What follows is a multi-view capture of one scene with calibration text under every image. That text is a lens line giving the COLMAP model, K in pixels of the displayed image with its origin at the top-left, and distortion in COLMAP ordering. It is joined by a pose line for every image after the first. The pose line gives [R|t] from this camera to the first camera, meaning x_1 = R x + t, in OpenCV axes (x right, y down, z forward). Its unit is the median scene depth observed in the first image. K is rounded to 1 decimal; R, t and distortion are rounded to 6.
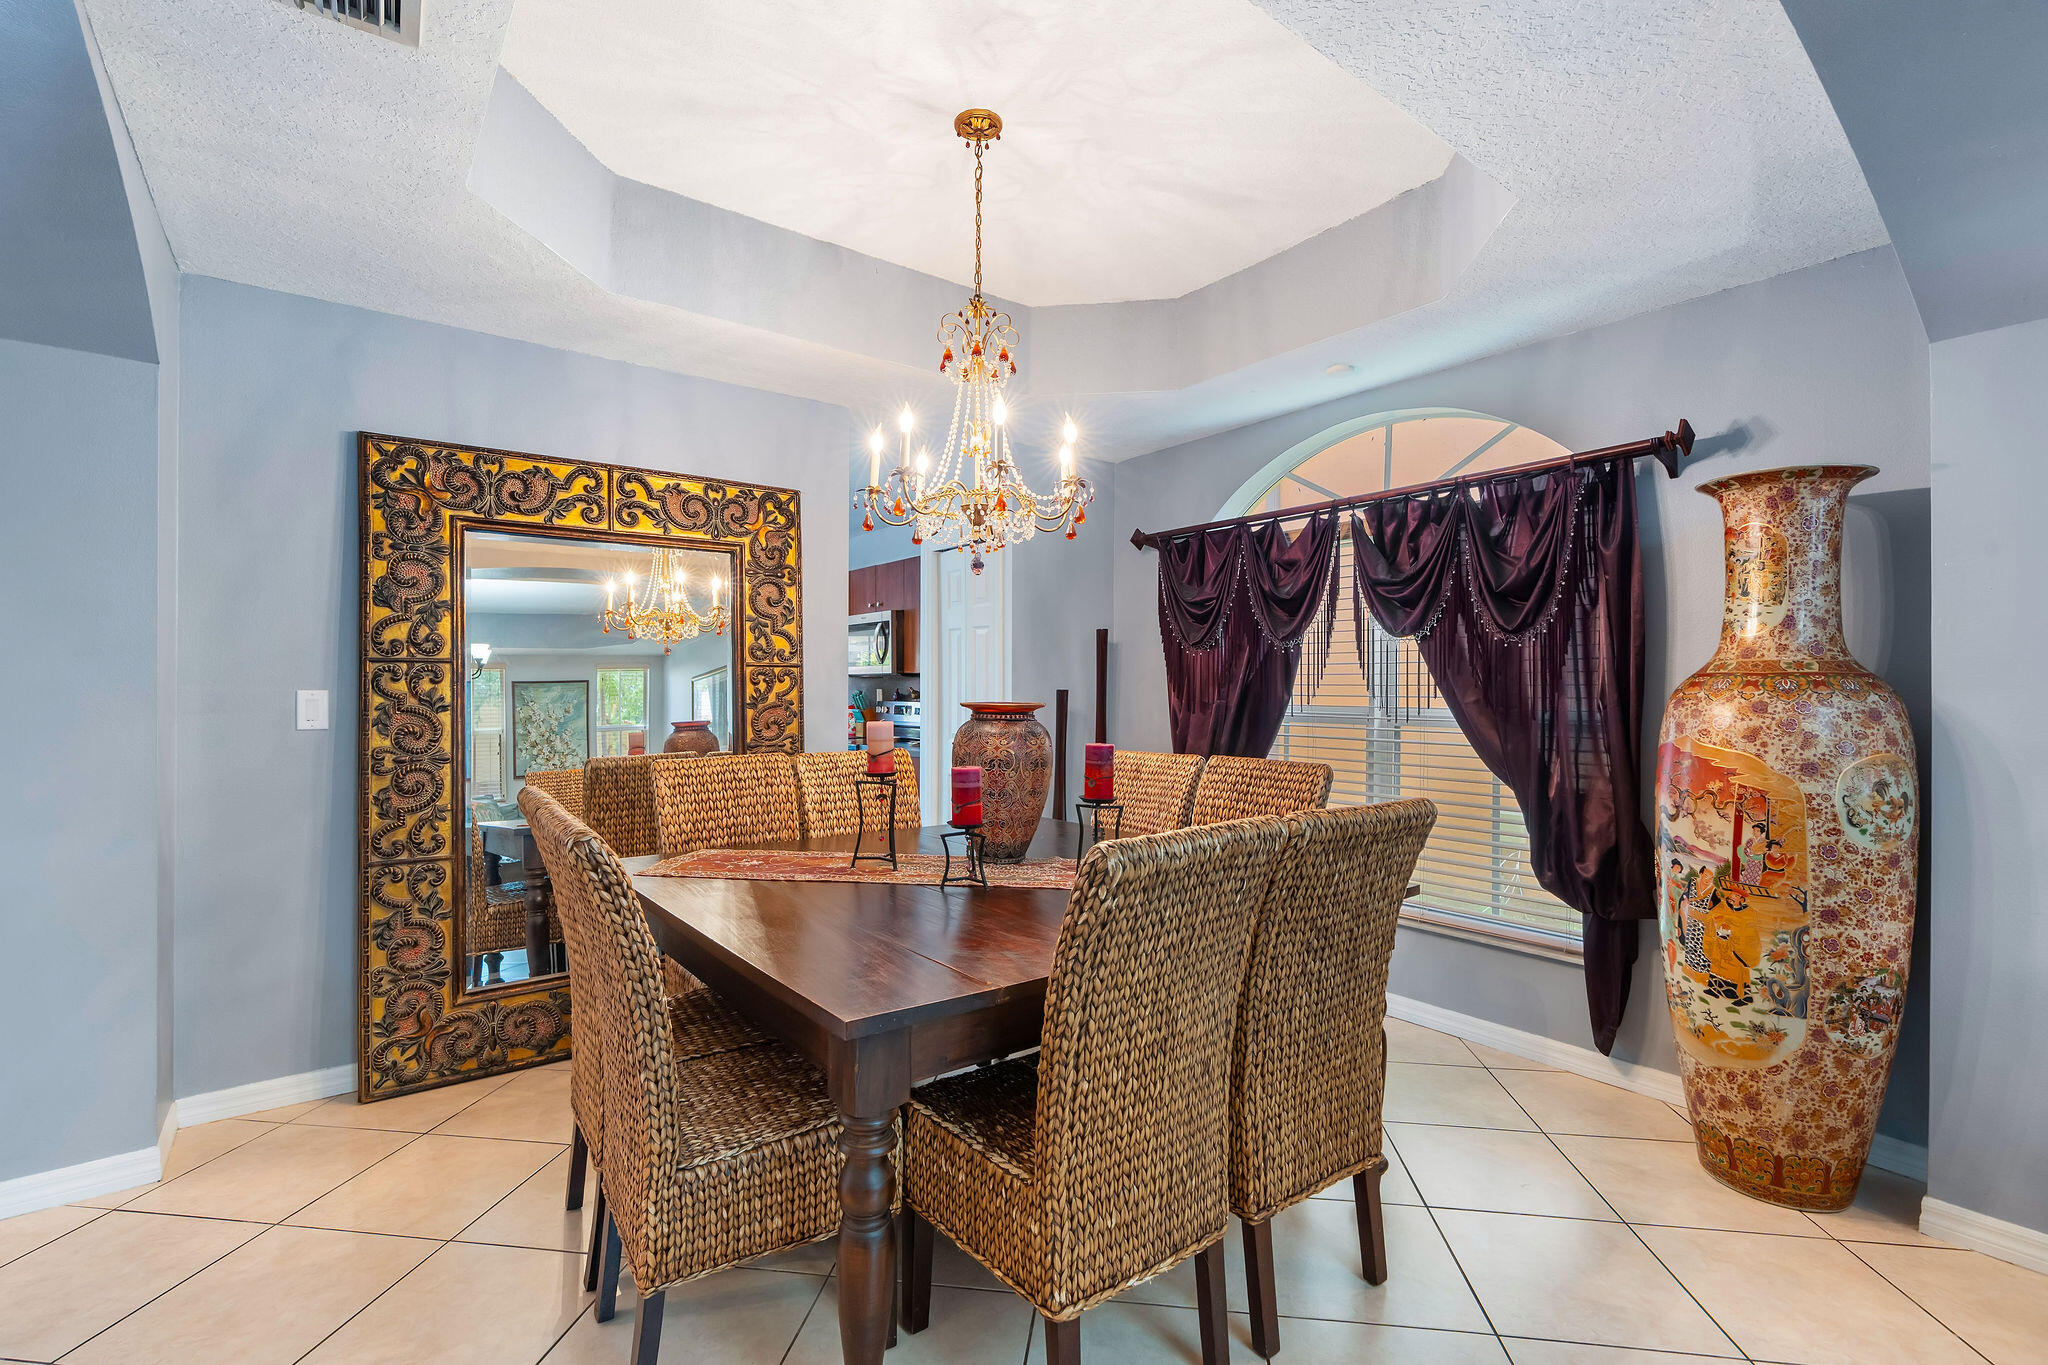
lens RADIAL K [[930.4, 0, 1022.6], [0, 930.4, 683.8], [0, 0, 1]] dist [-0.006887, 0.001982]
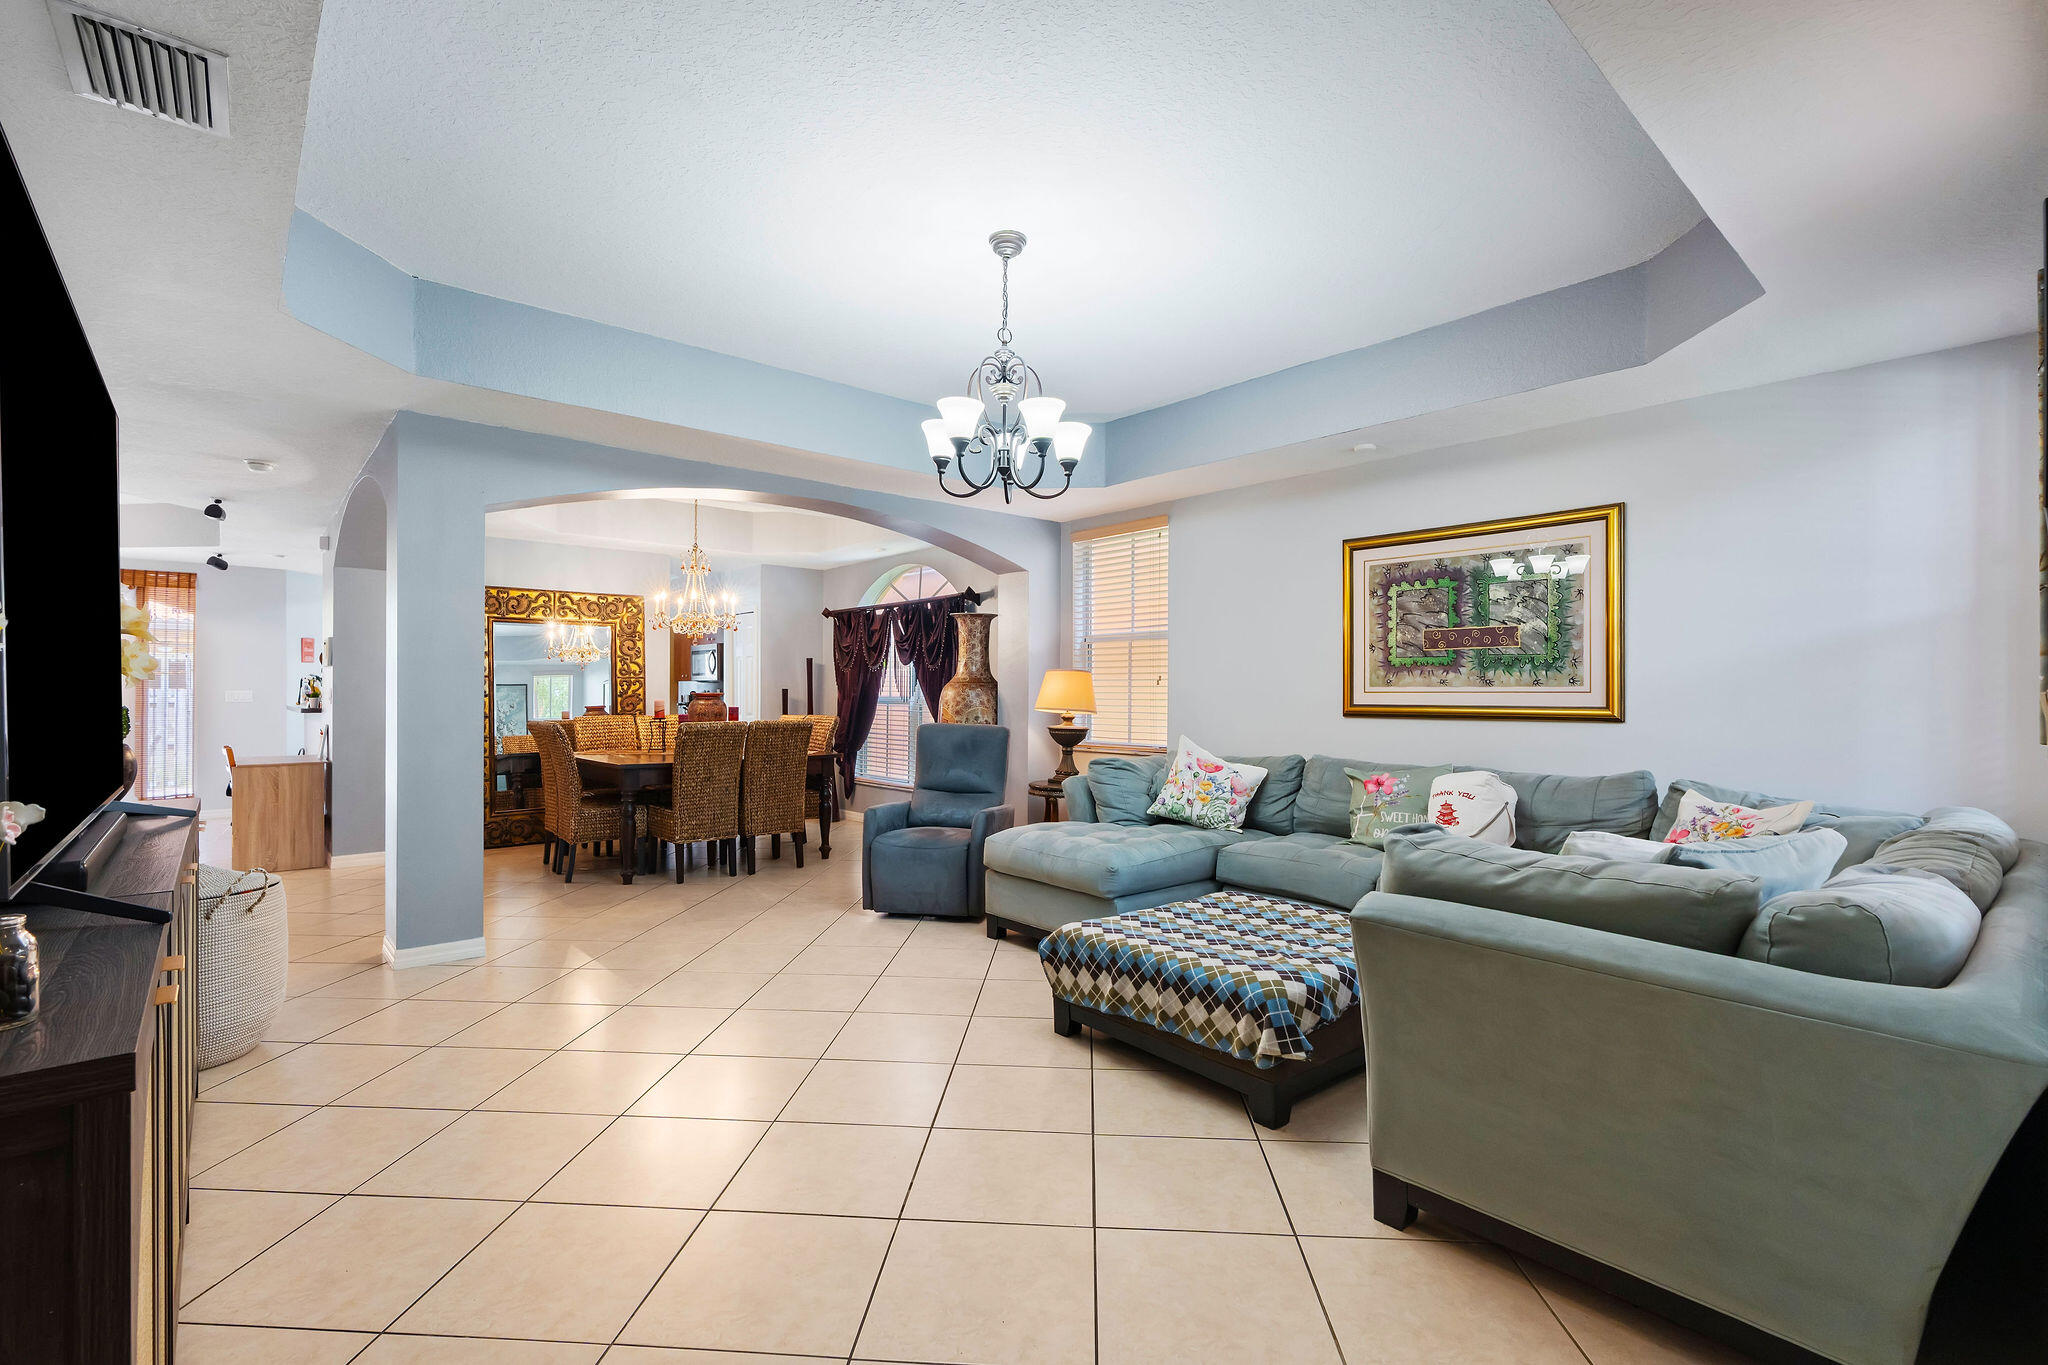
lens RADIAL K [[930.4, 0, 1026.4], [0, 930.4, 685.9], [0, 0, 1]] dist [-0.006887, 0.001982]
pose [[0.997432, -0.001359, 0.071606, 0.531581], [0.001403, 0.999999, -0.000562, 0.003295], [-0.071605, 0.000661, 0.997433, -1.316978]]
